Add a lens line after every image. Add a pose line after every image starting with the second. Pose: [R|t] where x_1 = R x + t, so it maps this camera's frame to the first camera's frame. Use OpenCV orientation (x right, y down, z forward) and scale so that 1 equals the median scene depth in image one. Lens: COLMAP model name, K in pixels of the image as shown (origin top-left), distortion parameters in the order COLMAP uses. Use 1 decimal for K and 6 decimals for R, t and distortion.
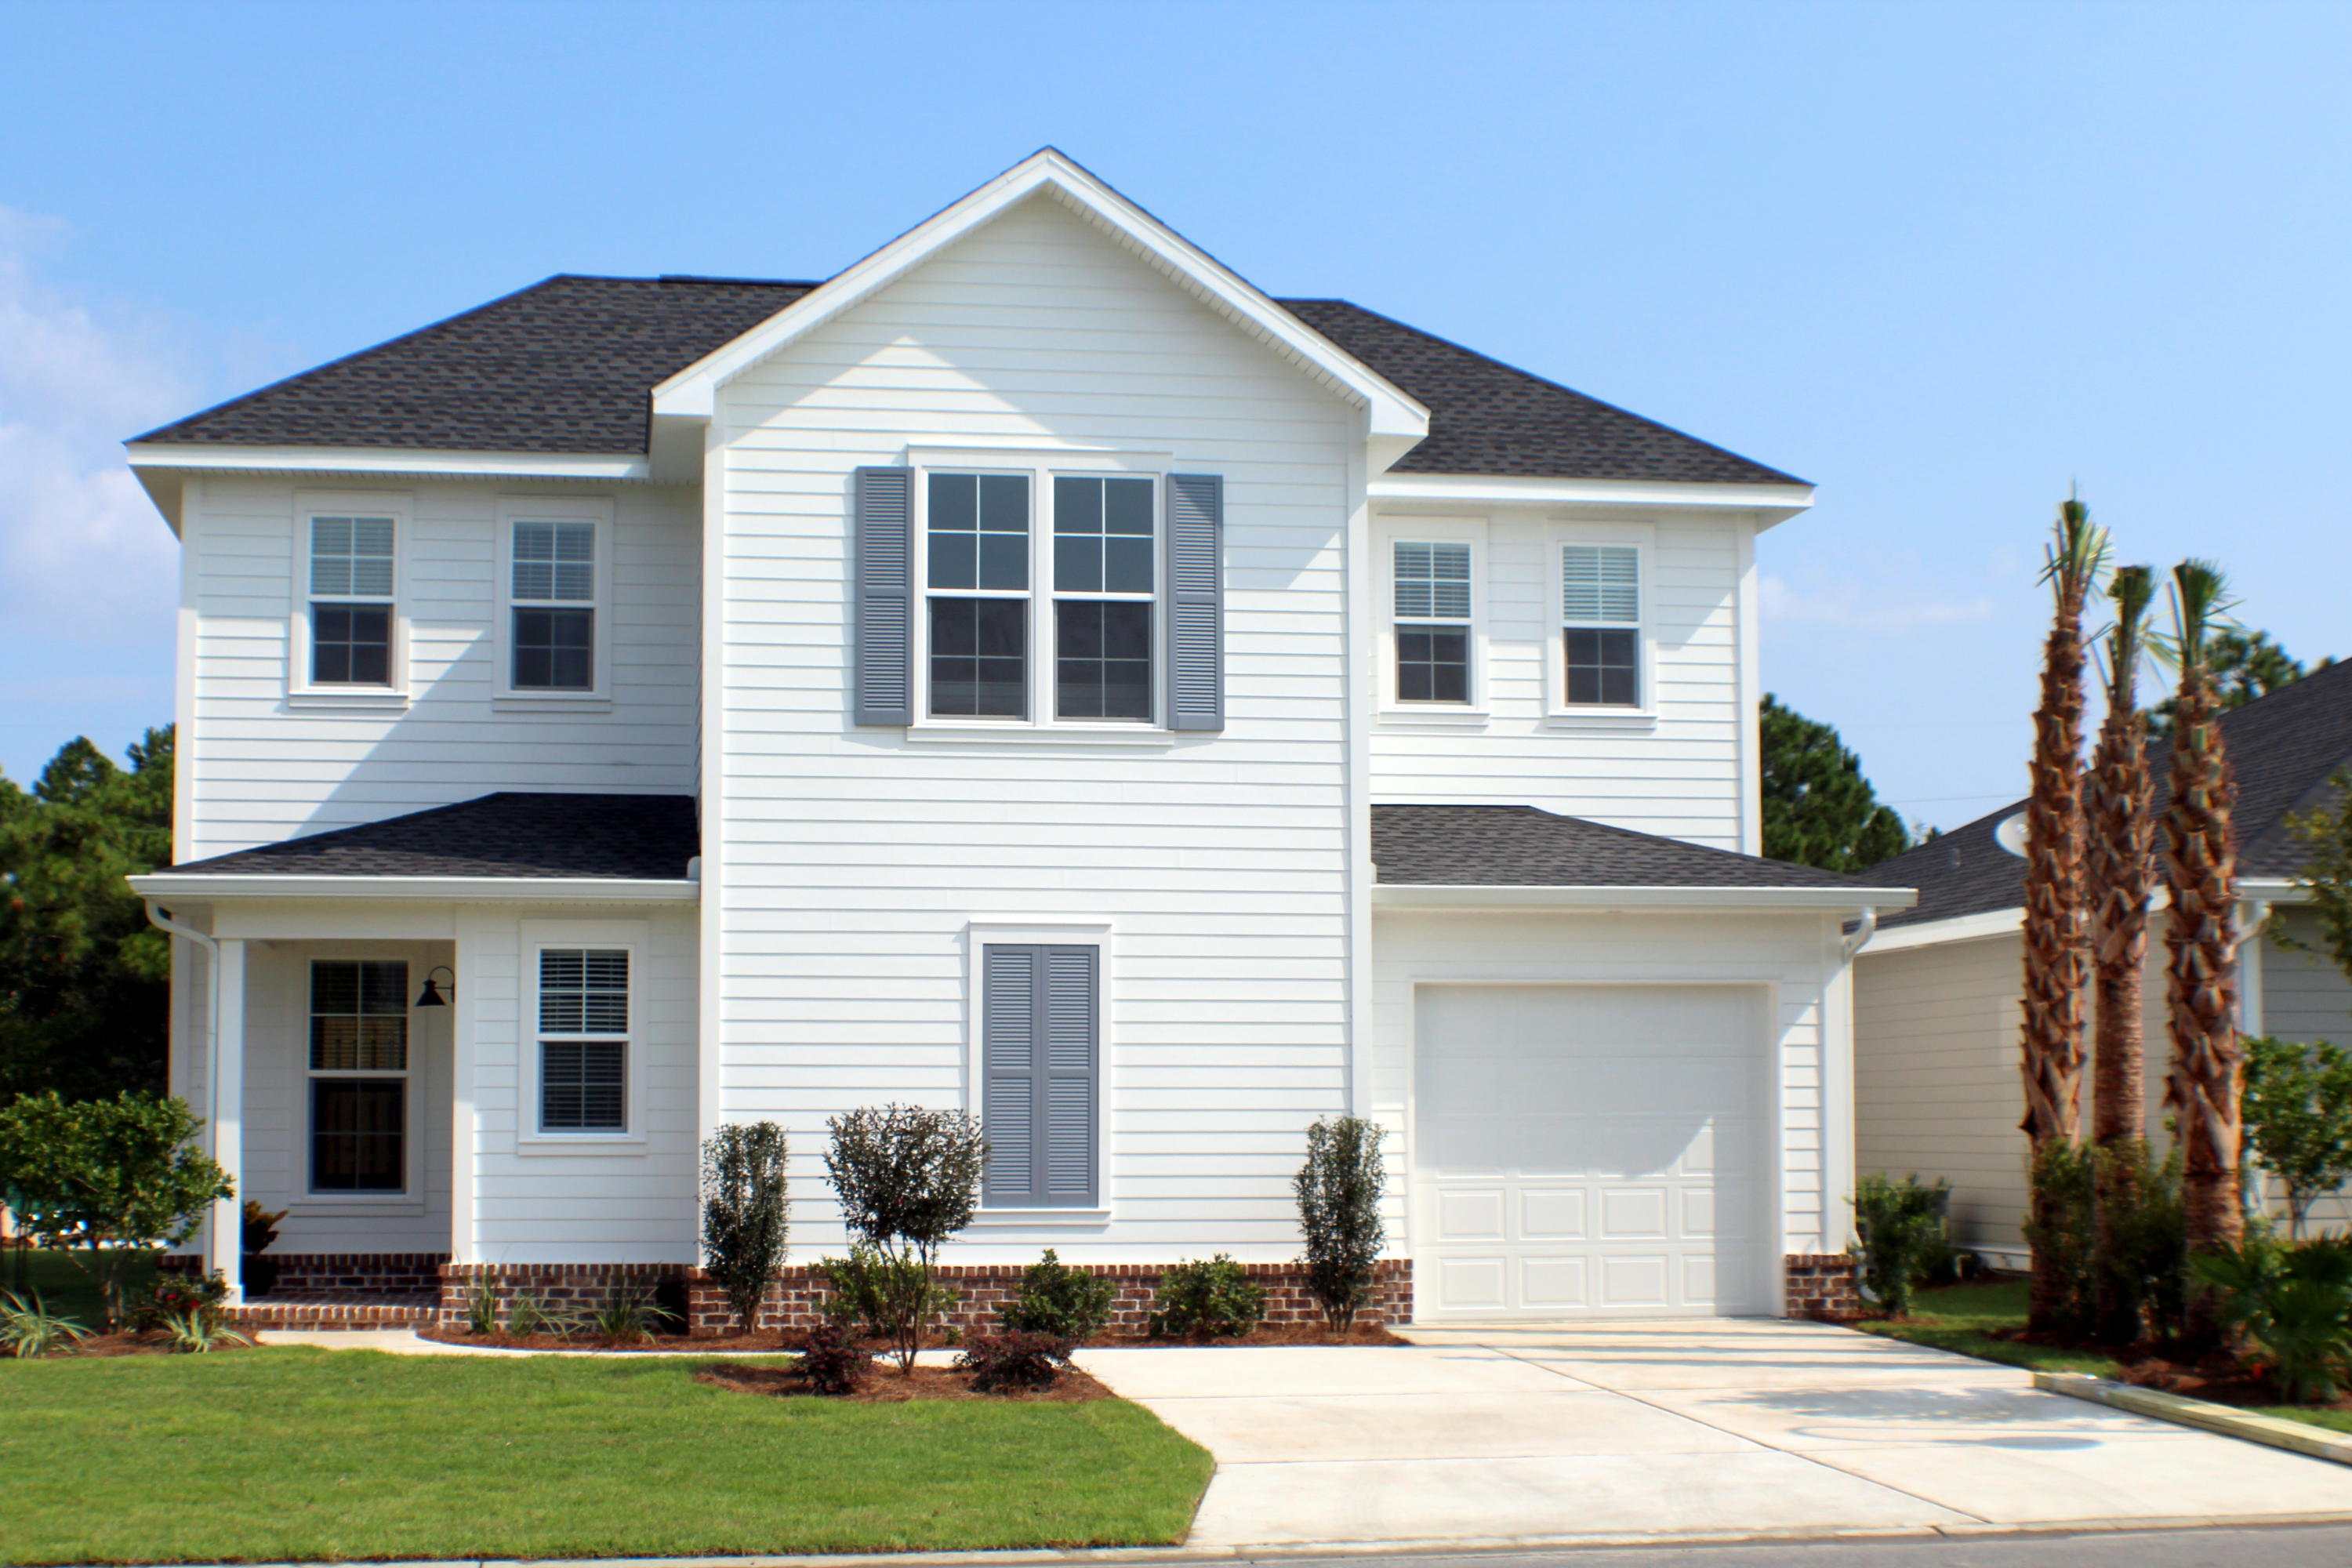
lens RADIAL K [[3704.3, 0, 1176.0], [0, 3704.3, 784.0], [0, 0, 1]] dist [-0.034099, -0.573047]
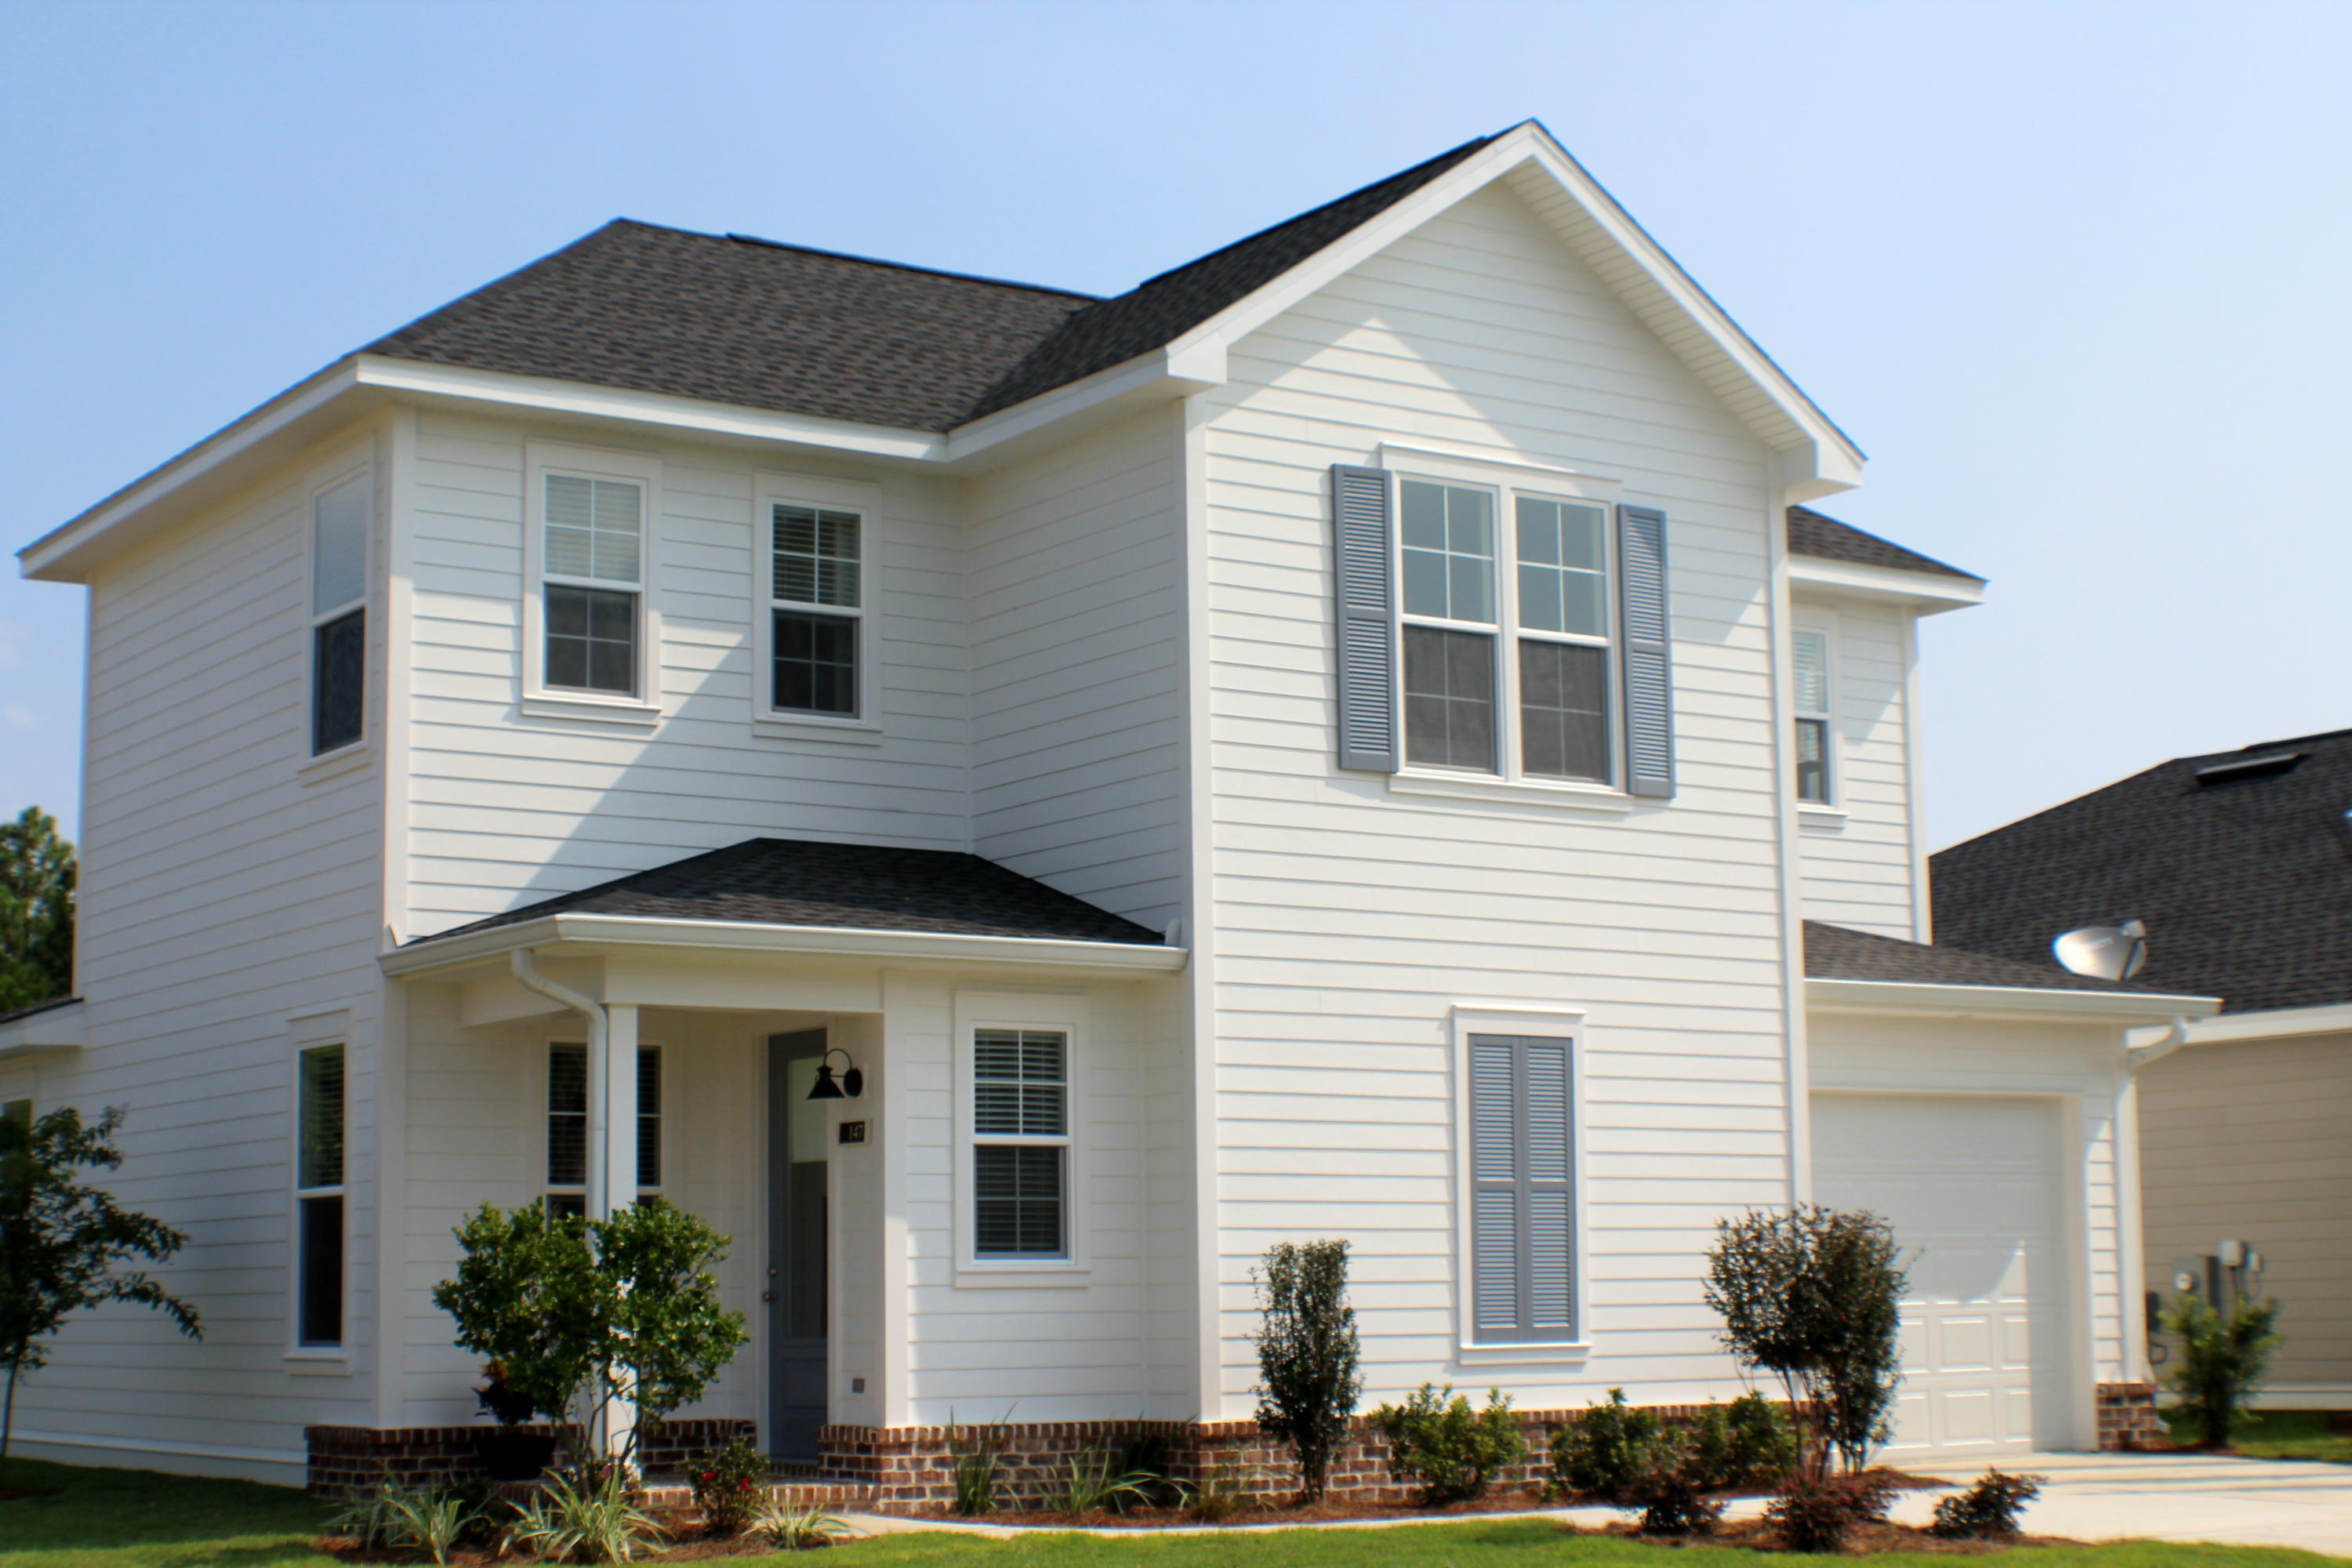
lens RADIAL K [[3704.3, 0, 1176.0], [0, 3704.3, 784.0], [0, 0, 1]] dist [-0.034099, -0.573047]
pose [[0.904023, 0.050230, 0.424523, -0.472035], [-0.028364, 0.997932, -0.057674, 0.036626], [-0.426543, 0.040097, 0.903578, 0.254820]]
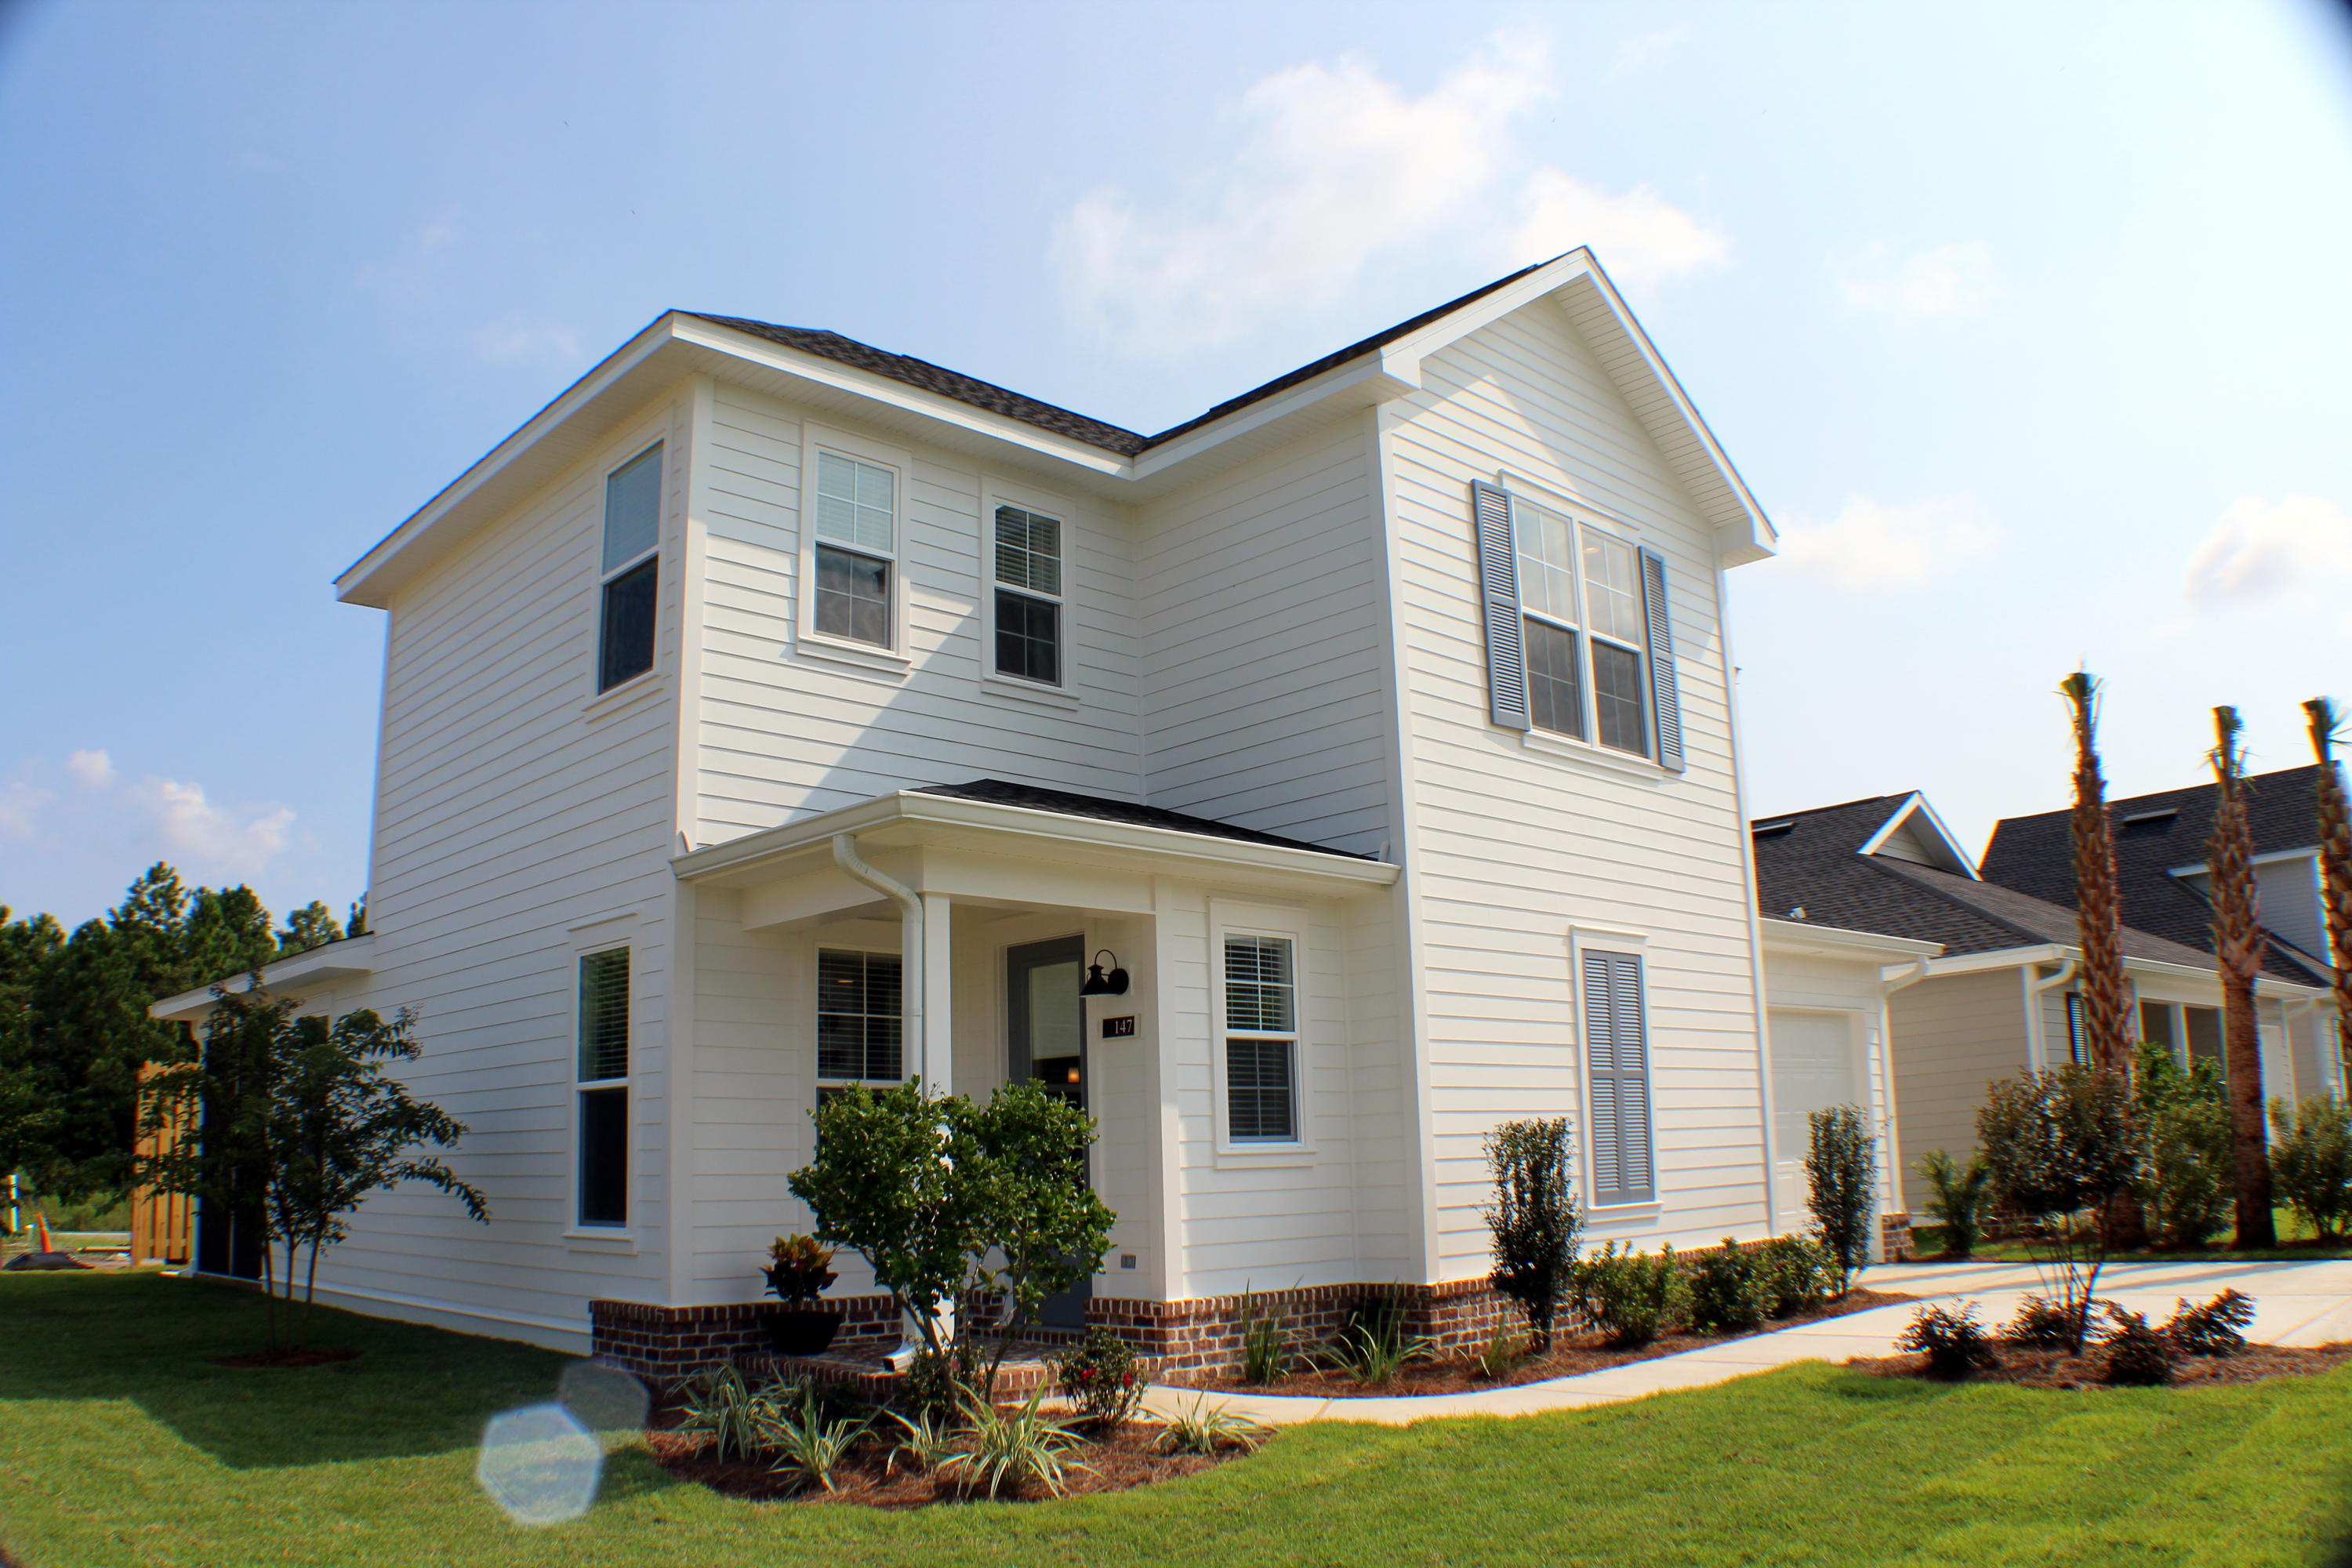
lens RADIAL K [[1796.0, 0, 1176.0], [0, 1796.0, 784.0], [0, 0, 1]] dist [-0.196811, 0.002432]
pose [[0.820716, 0.100614, 0.562407, -0.422100], [-0.025667, 0.989871, -0.139631, 0.068971], [-0.570759, 0.100162, 0.814985, 0.651446]]
